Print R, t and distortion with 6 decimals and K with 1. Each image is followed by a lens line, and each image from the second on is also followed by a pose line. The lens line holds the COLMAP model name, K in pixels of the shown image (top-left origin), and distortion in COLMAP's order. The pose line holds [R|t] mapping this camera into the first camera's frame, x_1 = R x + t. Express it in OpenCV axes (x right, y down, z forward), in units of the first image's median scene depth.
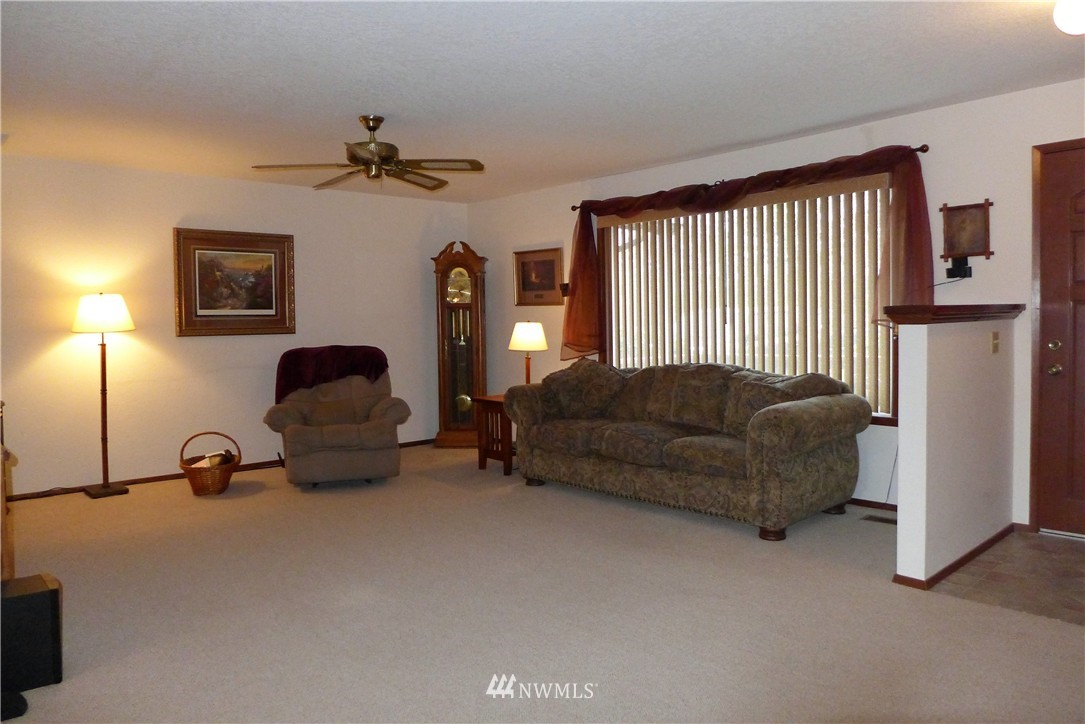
lens RADIAL K [[746.4, 0, 538.1], [0, 746.4, 352.9], [0, 0, 1]] dist [-0.057042, 0.022120]
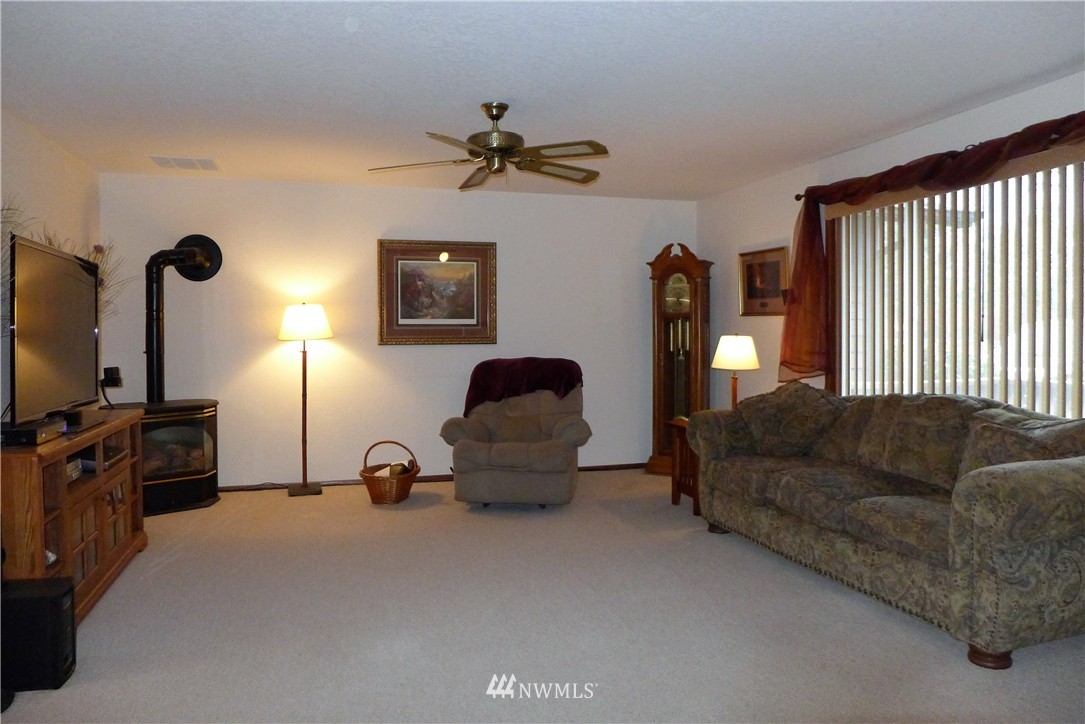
lens RADIAL K [[746.4, 0, 539.8], [0, 746.4, 356.1], [0, 0, 1]] dist [-0.057042, 0.022120]
pose [[0.904218, 0.023271, -0.426436, 0.168191], [-0.027321, 0.999621, -0.003380, -0.010343], [0.426196, 0.014707, 0.904511, 0.171300]]
